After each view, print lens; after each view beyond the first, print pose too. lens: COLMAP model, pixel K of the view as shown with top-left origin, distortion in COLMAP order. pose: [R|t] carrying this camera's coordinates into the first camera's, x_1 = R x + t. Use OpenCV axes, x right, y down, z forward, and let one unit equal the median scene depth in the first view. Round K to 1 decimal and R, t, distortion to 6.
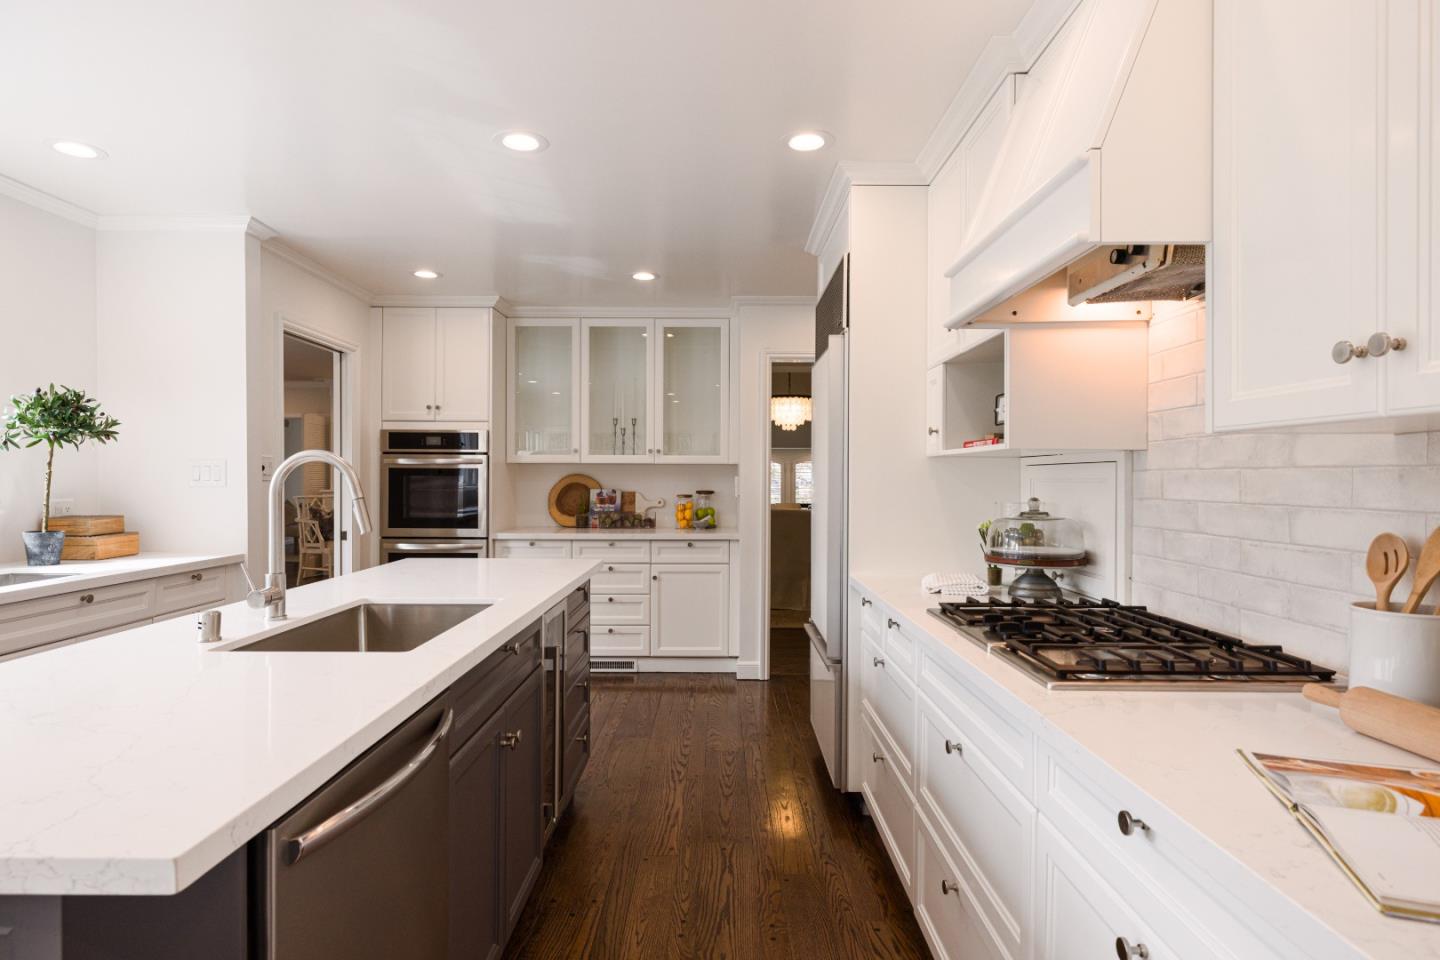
lens RADIAL K [[865.4, 0, 710.6], [0, 865.4, 474.9], [0, 0, 1]] dist [-0.012750, 0.004204]
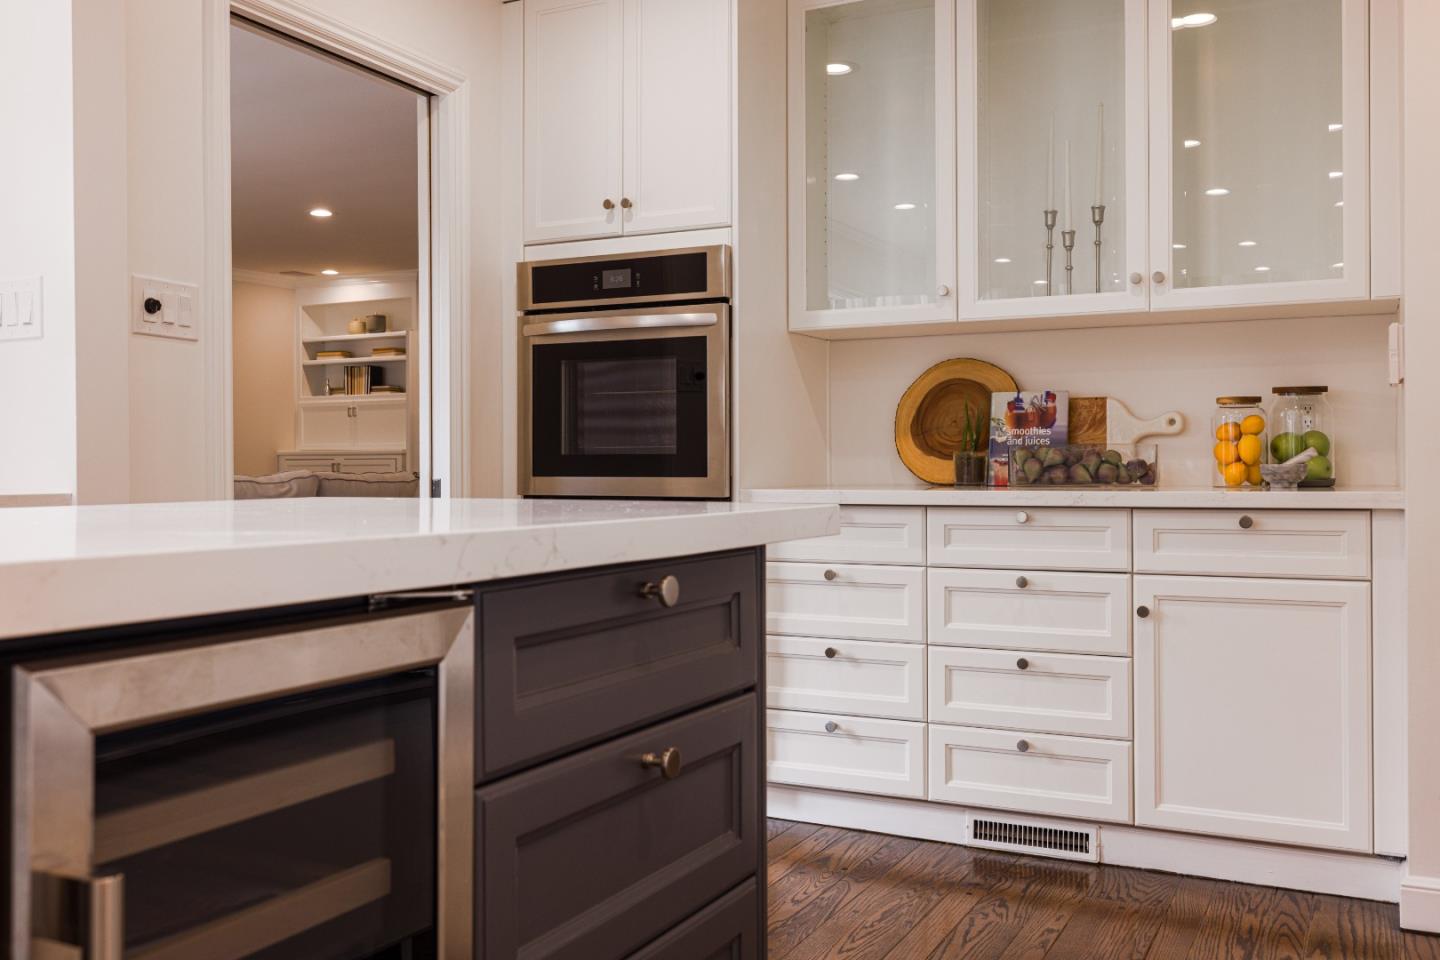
lens RADIAL K [[1279.2, 0, 717.1], [0, 1279.2, 469.4], [0, 0, 1]] dist [0.004139, 0.002353]
pose [[0.891507, -0.005778, -0.452970, 0.019791], [0.000456, 0.999930, -0.011858, 0.062361], [0.453007, 0.010365, 0.891447, 0.416742]]
